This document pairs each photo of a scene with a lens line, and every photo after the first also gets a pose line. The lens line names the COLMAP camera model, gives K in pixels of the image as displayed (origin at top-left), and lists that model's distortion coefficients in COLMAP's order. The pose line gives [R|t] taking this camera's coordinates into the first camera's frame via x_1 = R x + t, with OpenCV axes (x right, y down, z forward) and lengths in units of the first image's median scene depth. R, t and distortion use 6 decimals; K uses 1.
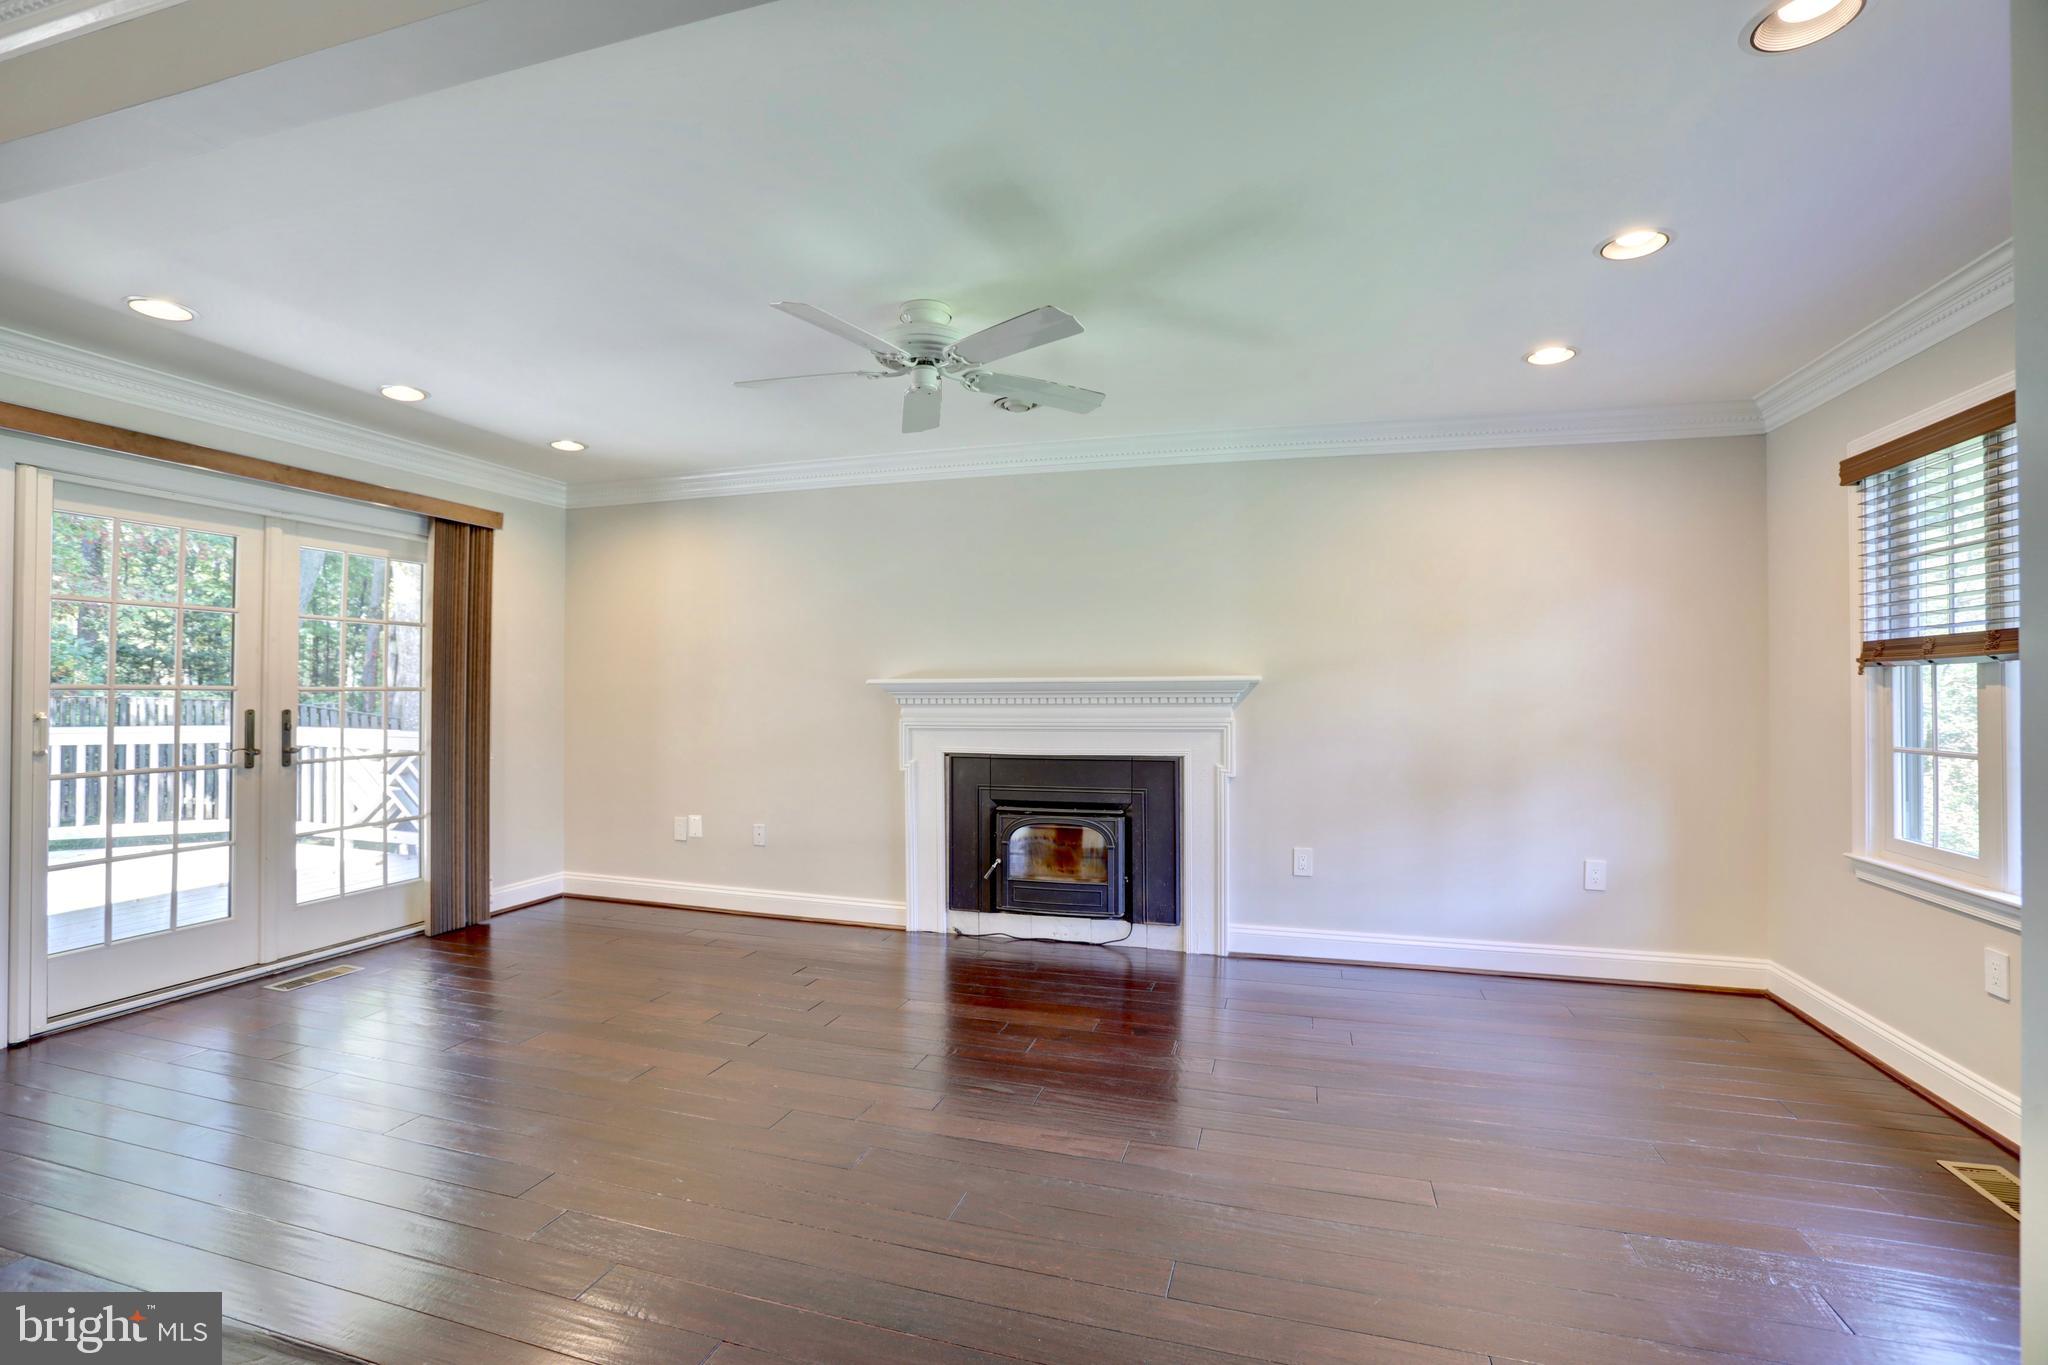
lens RADIAL K [[935.9, 0, 1024.8], [0, 935.9, 675.6], [0, 0, 1]] dist [-0.073407, 0.029560]
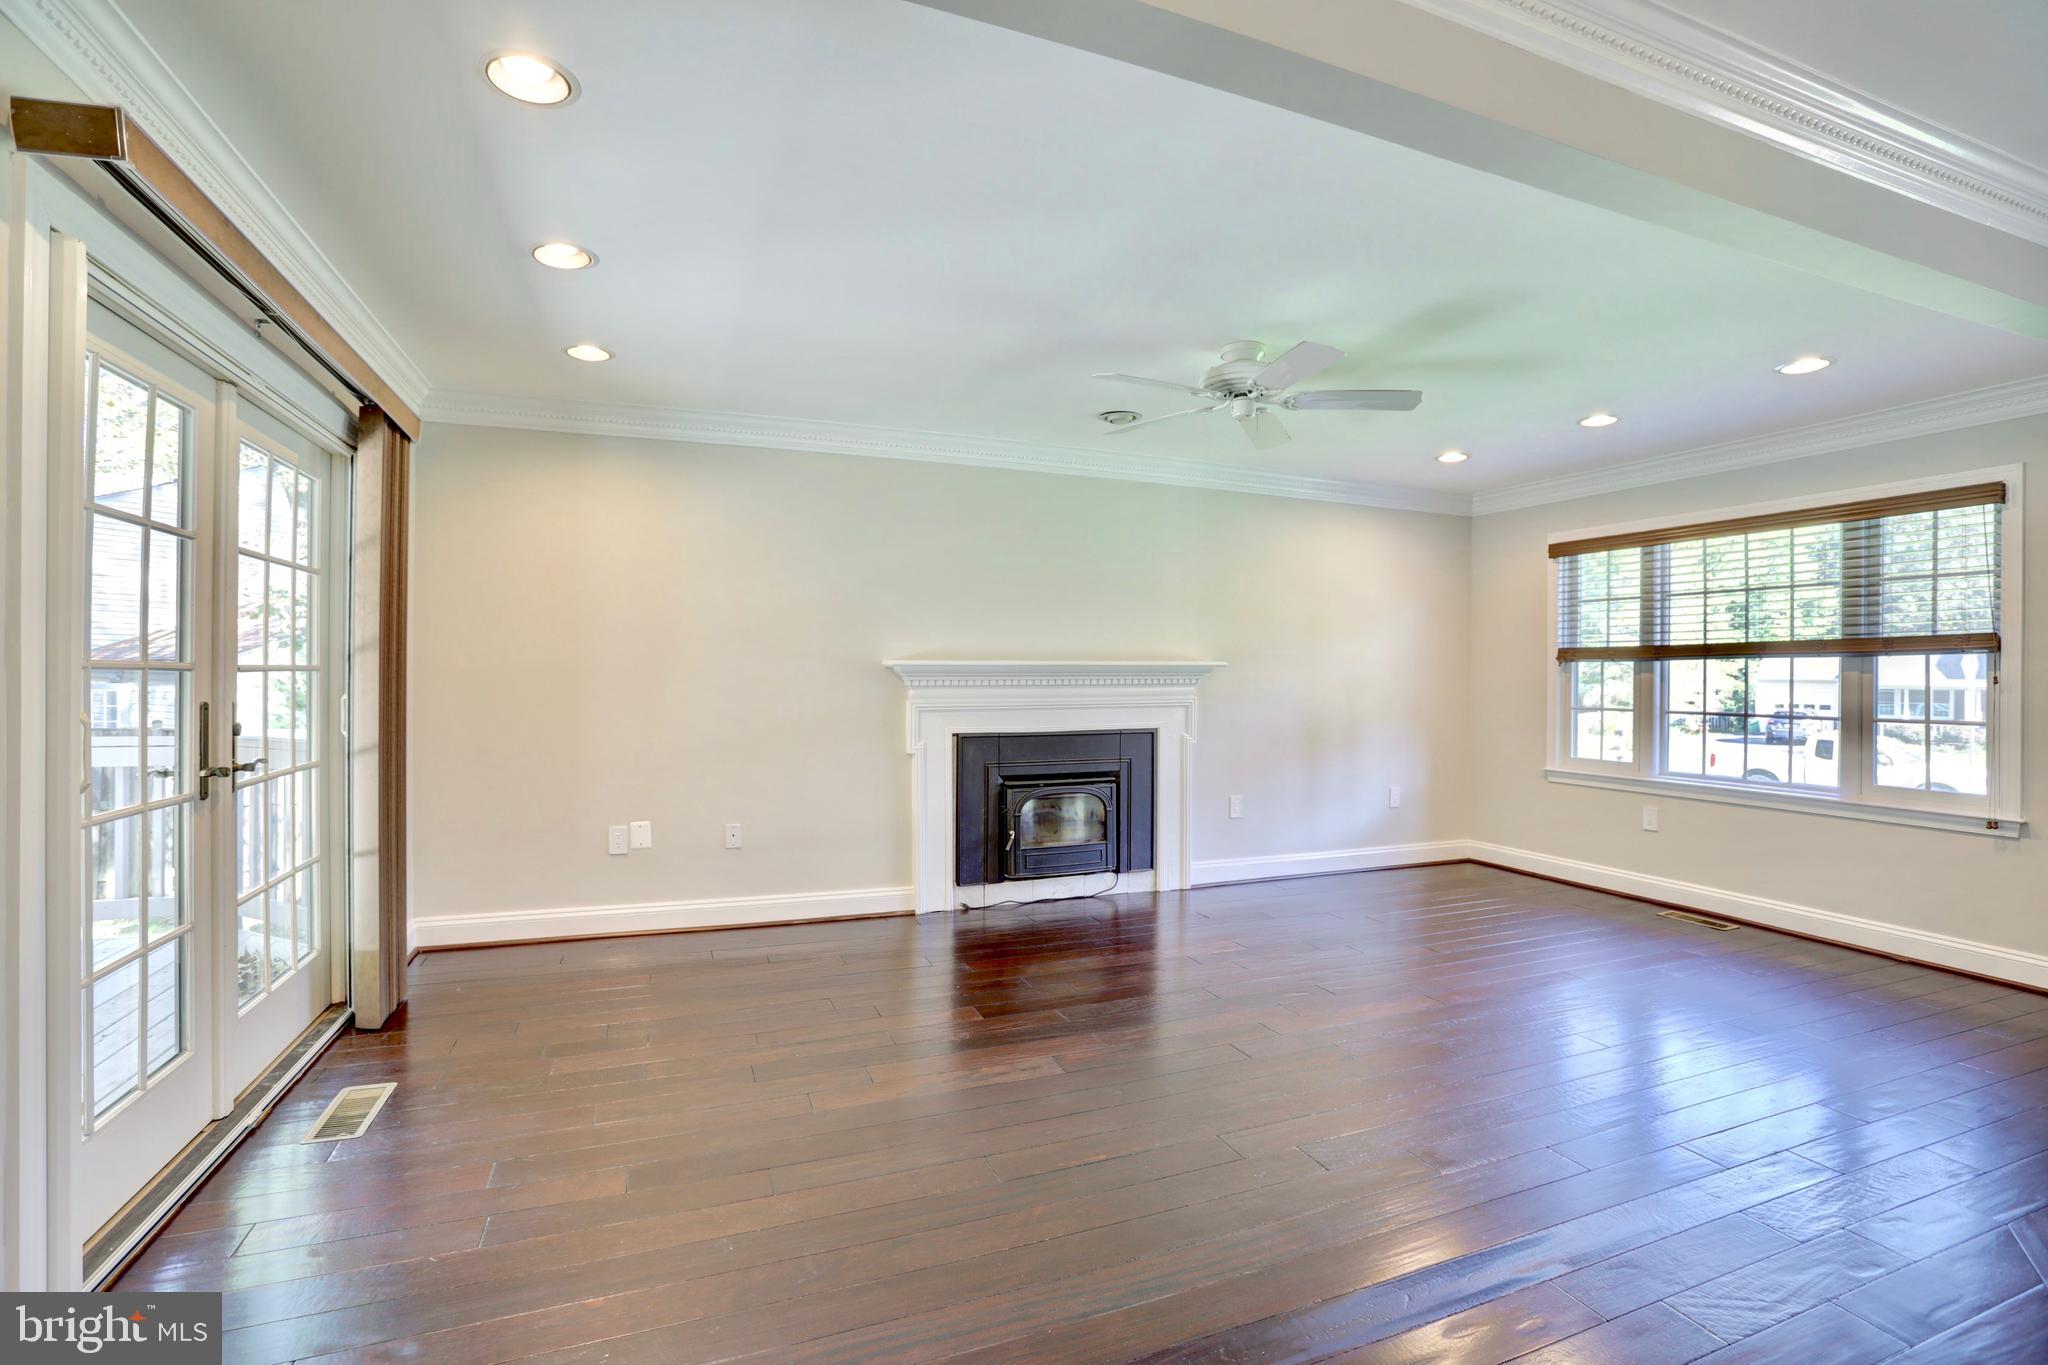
lens RADIAL K [[935.9, 0, 1024.8], [0, 935.9, 675.6], [0, 0, 1]] dist [-0.073407, 0.029560]
pose [[0.781265, 0.001833, 0.624197, -0.681837], [-0.015232, 0.999754, 0.016129, 0.002047], [-0.624014, -0.022109, 0.781100, 0.163440]]
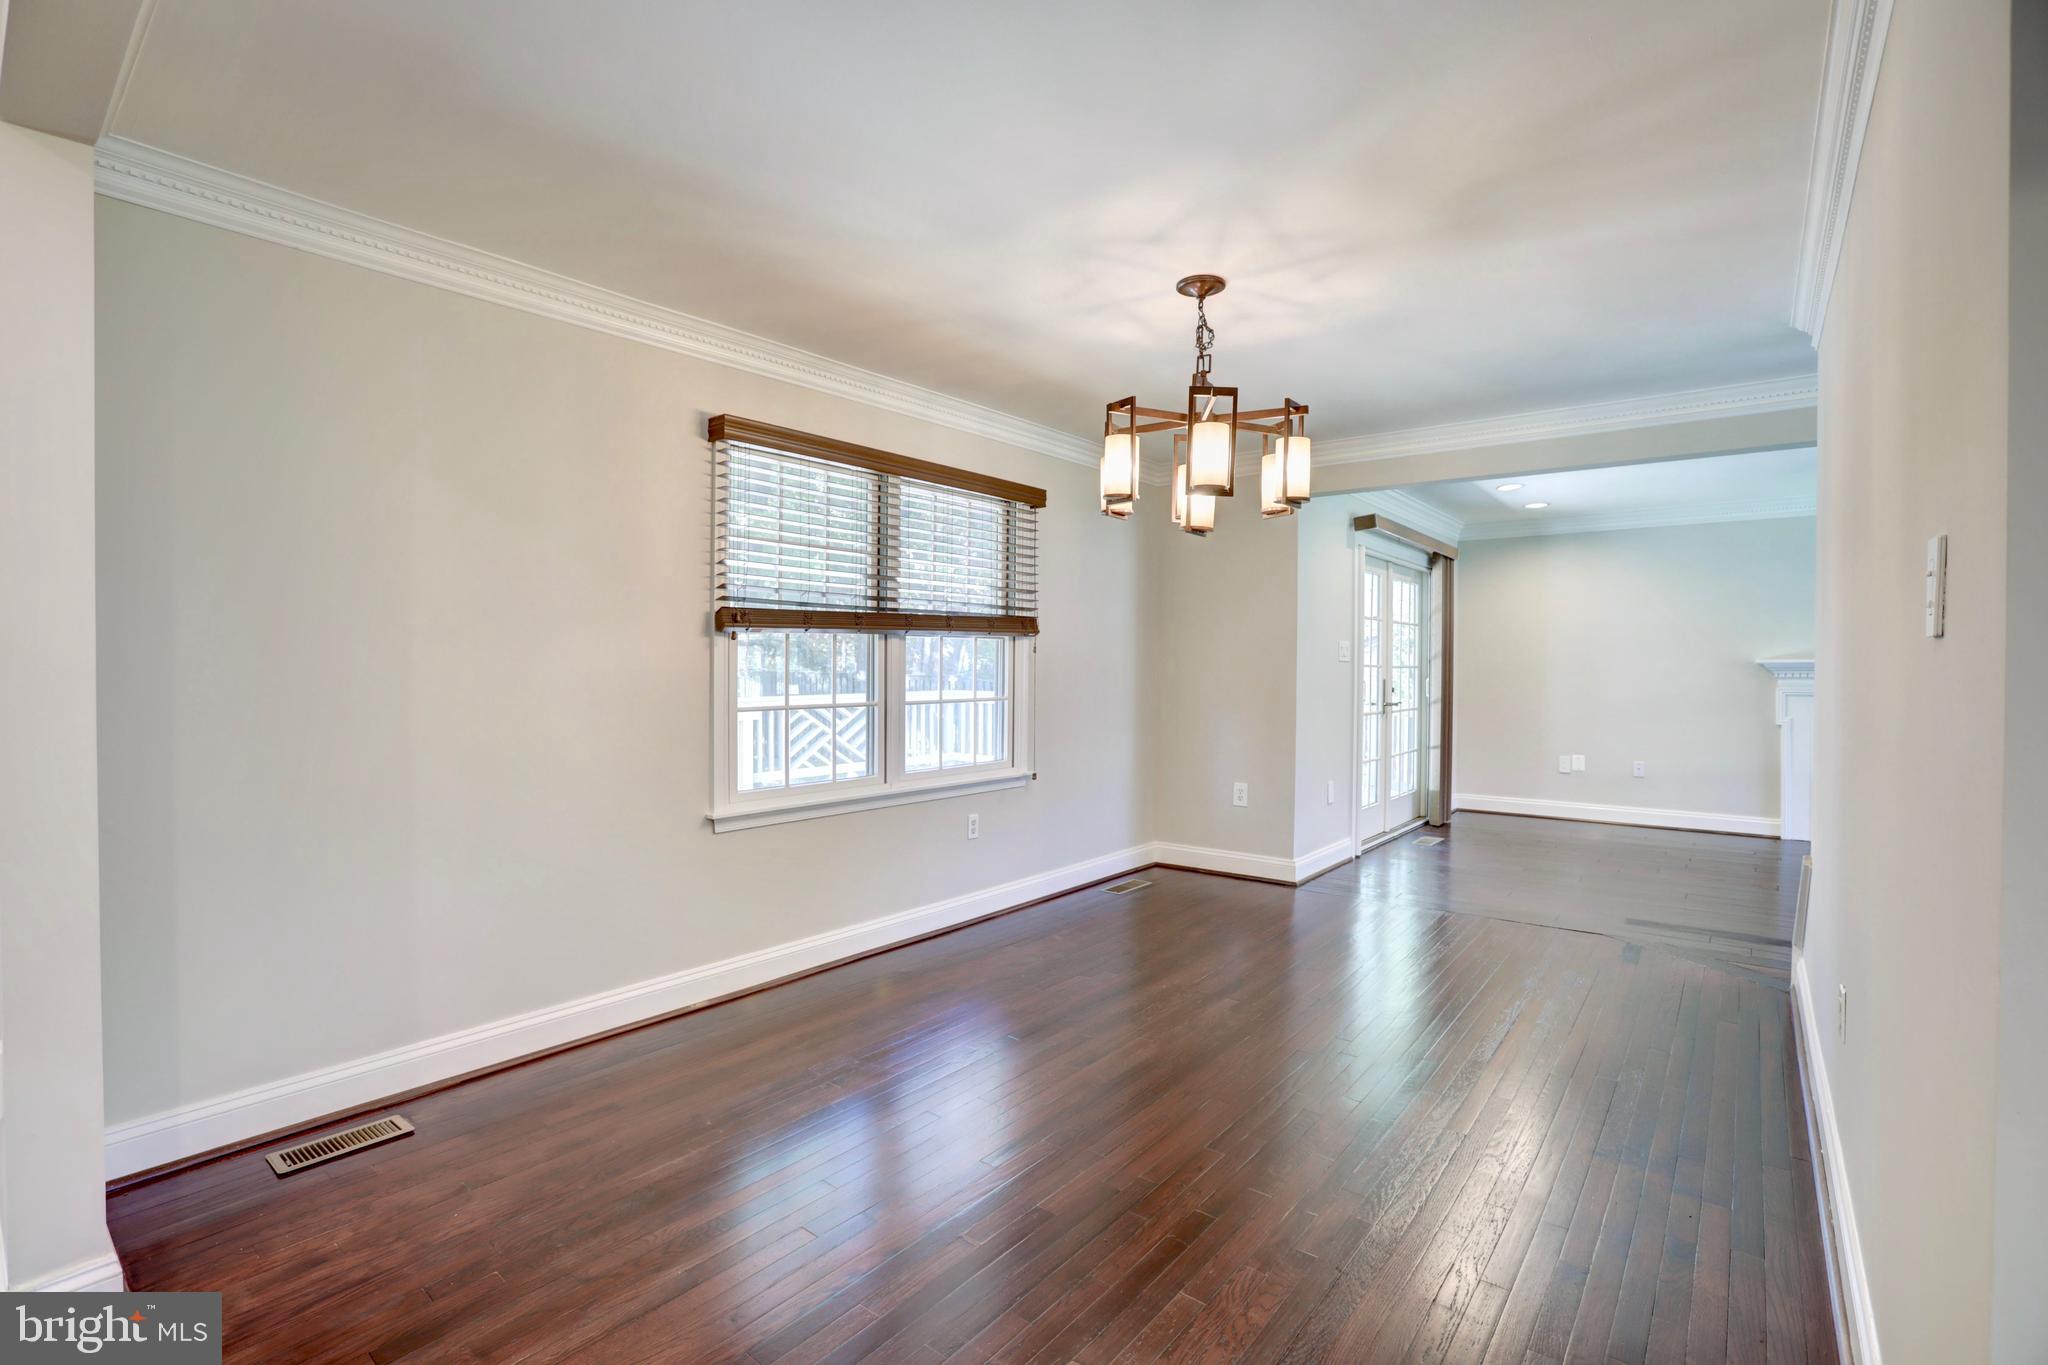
lens RADIAL K [[935.9, 0, 1024.8], [0, 935.9, 675.6], [0, 0, 1]] dist [-0.073407, 0.029560]
pose [[0.930958, 0.004257, -0.365102, -0.720411], [0.005340, 0.999666, 0.025271, -0.012678], [0.365088, -0.025476, 0.930624, -0.697673]]
